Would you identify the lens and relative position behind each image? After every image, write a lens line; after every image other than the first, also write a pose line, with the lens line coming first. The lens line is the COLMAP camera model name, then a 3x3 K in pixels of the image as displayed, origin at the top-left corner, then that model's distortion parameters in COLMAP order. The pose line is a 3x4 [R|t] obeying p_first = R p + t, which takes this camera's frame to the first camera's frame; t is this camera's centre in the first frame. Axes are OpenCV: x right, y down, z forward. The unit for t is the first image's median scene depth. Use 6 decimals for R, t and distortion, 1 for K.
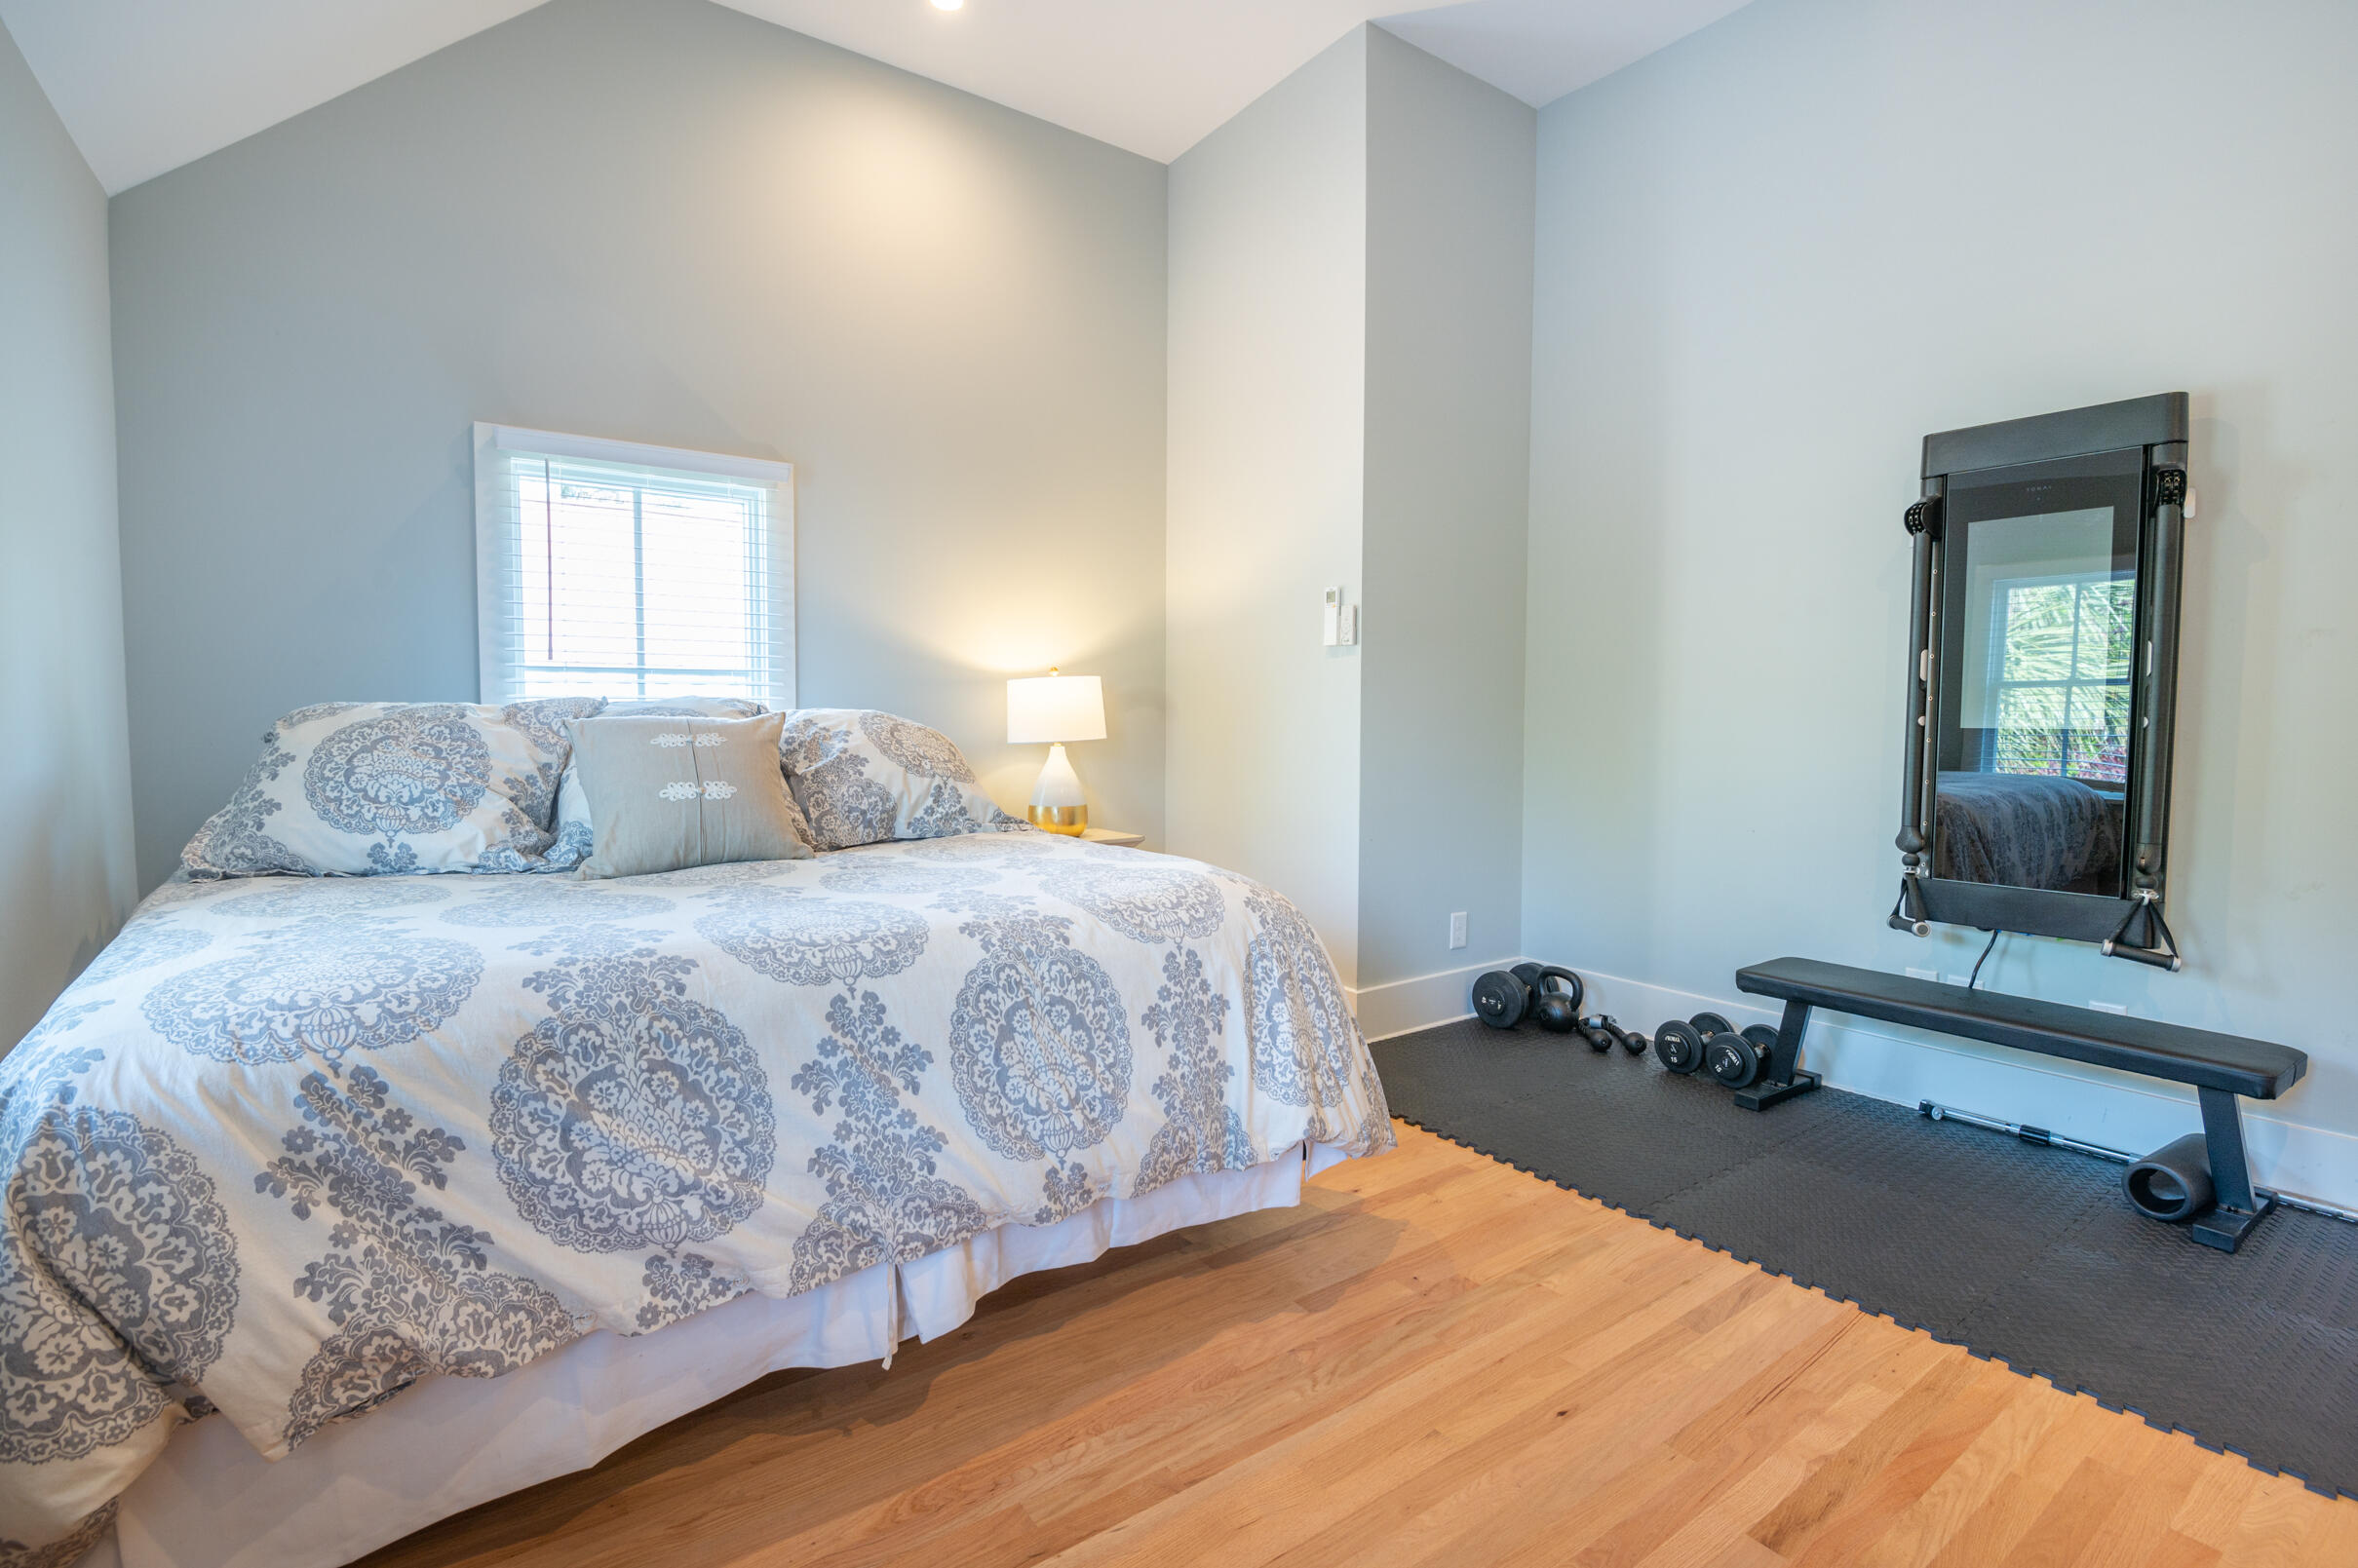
lens RADIAL K [[1094.6, 0, 1177.6], [0, 1094.6, 767.9], [0, 0, 1]] dist [-0.018693, -0.000250]
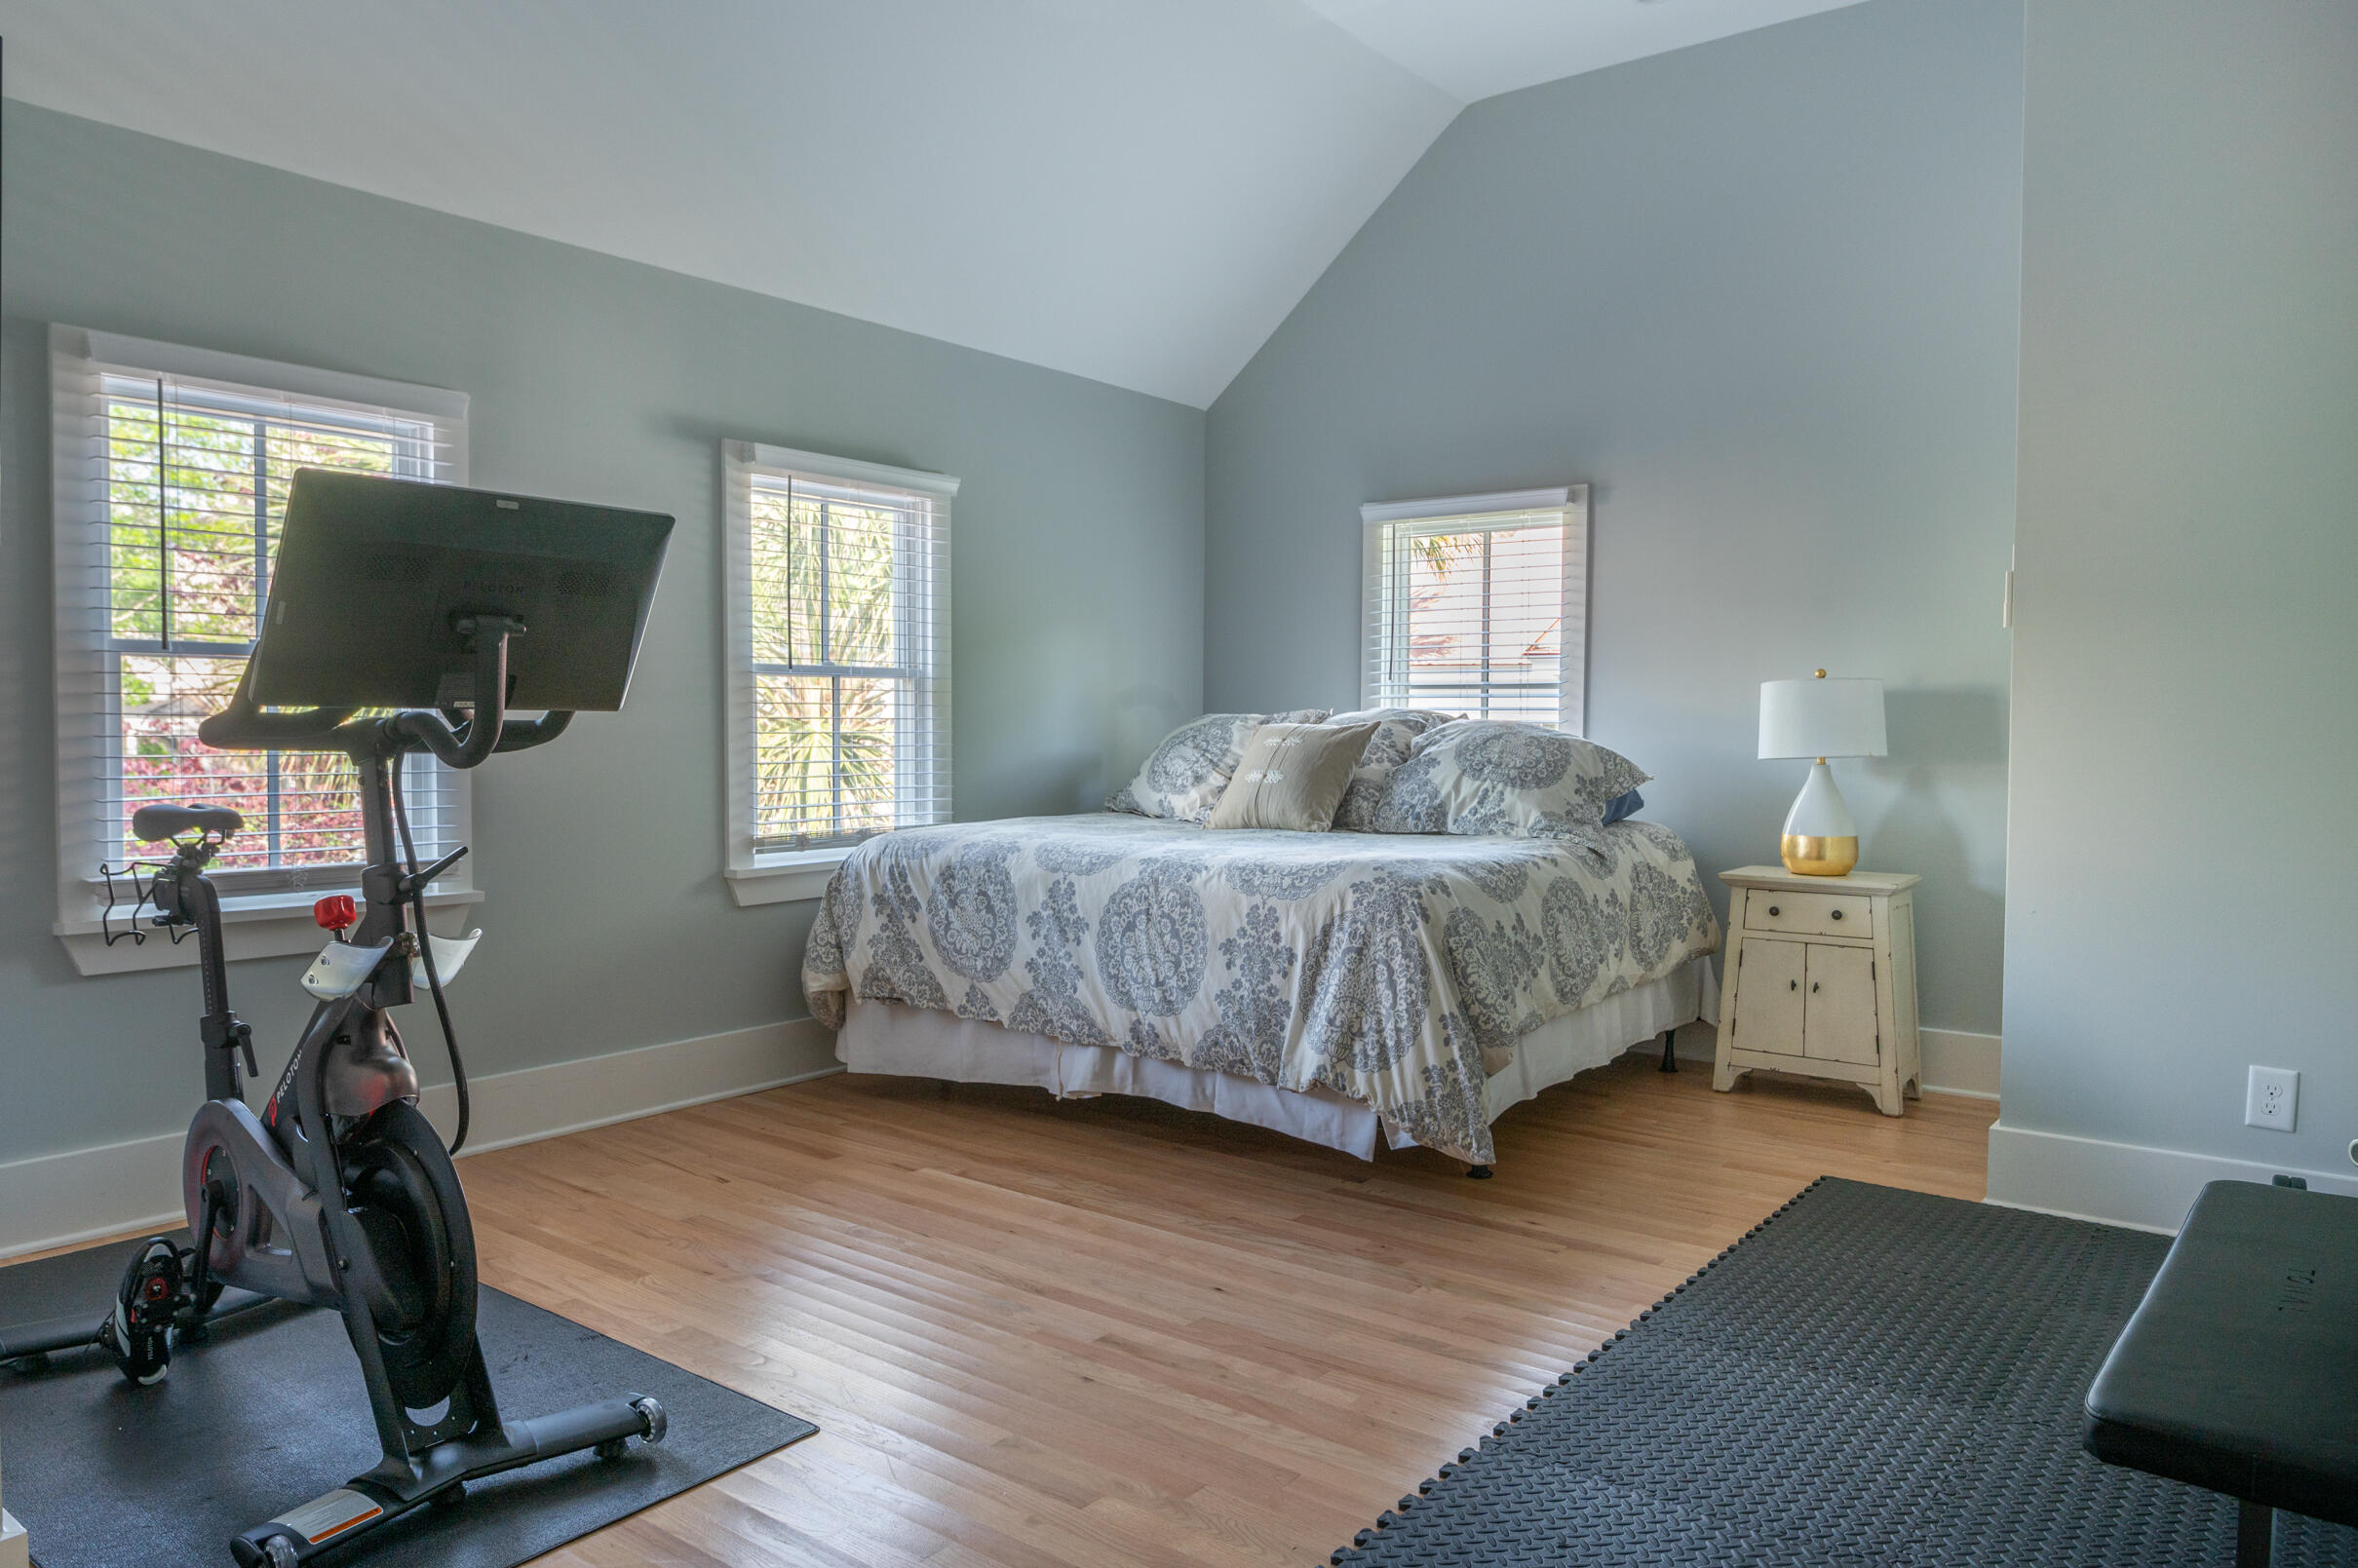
lens RADIAL K [[1606.2, 0, 1174.2], [0, 1606.2, 789.0], [0, 0, 1]] dist [0.006345, 0.000643]
pose [[0.263730, 0.039937, -0.963769, 2.023828], [-0.051721, 0.998291, 0.027214, -0.018410], [0.963209, 0.042670, 0.265345, 0.436432]]
